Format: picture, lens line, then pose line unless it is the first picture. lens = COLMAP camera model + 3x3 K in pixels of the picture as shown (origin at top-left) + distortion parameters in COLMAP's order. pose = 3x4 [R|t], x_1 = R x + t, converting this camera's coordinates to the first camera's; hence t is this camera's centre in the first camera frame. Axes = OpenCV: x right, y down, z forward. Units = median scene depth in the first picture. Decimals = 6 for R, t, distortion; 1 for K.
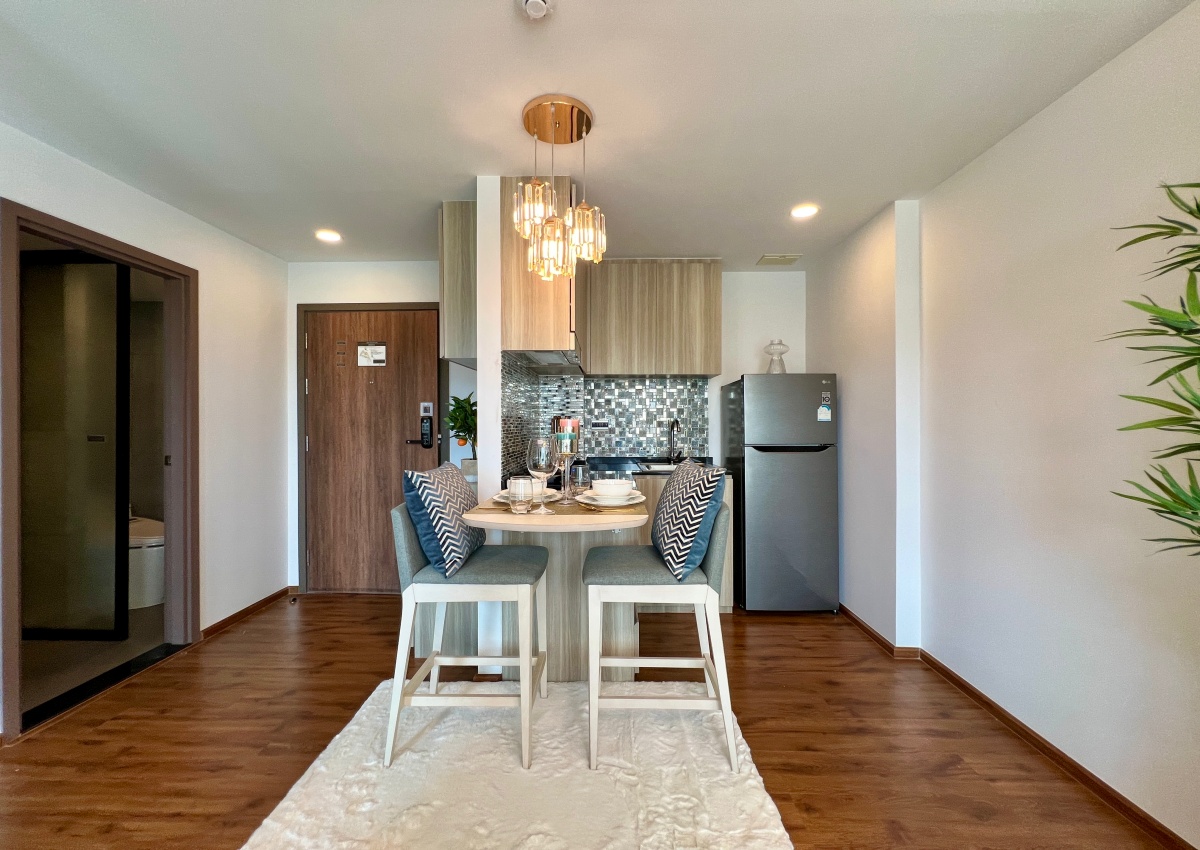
lens RADIAL K [[481.9, 0, 599.7], [0, 481.9, 423.4], [0, 0, 1]] dist [-0.004896, 0.000231]
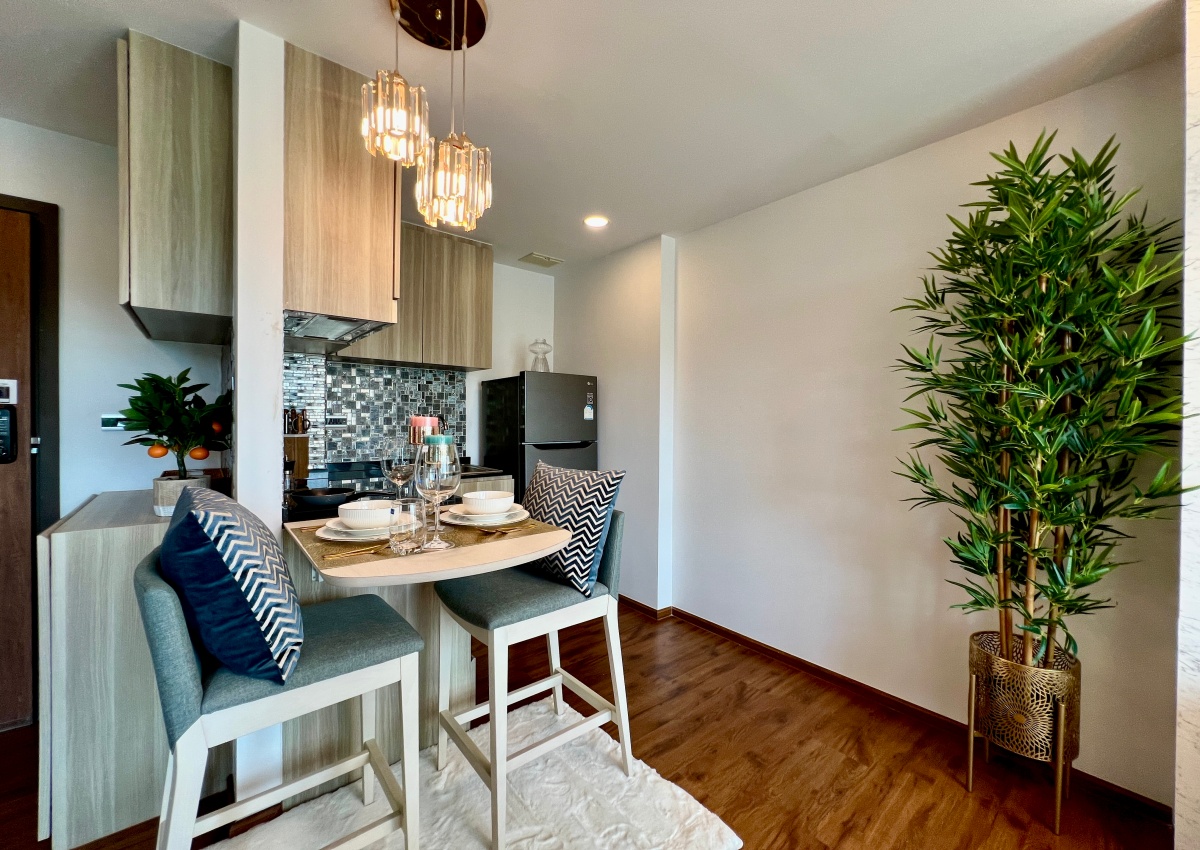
lens RADIAL K [[481.9, 0, 599.7], [0, 481.9, 423.4], [0, 0, 1]] dist [-0.004896, 0.000231]
pose [[0.753413, 0.002564, 0.657543, -0.279025], [-0.009436, 0.999932, 0.006913, -0.004827], [-0.657480, -0.011413, 0.753386, 0.203200]]
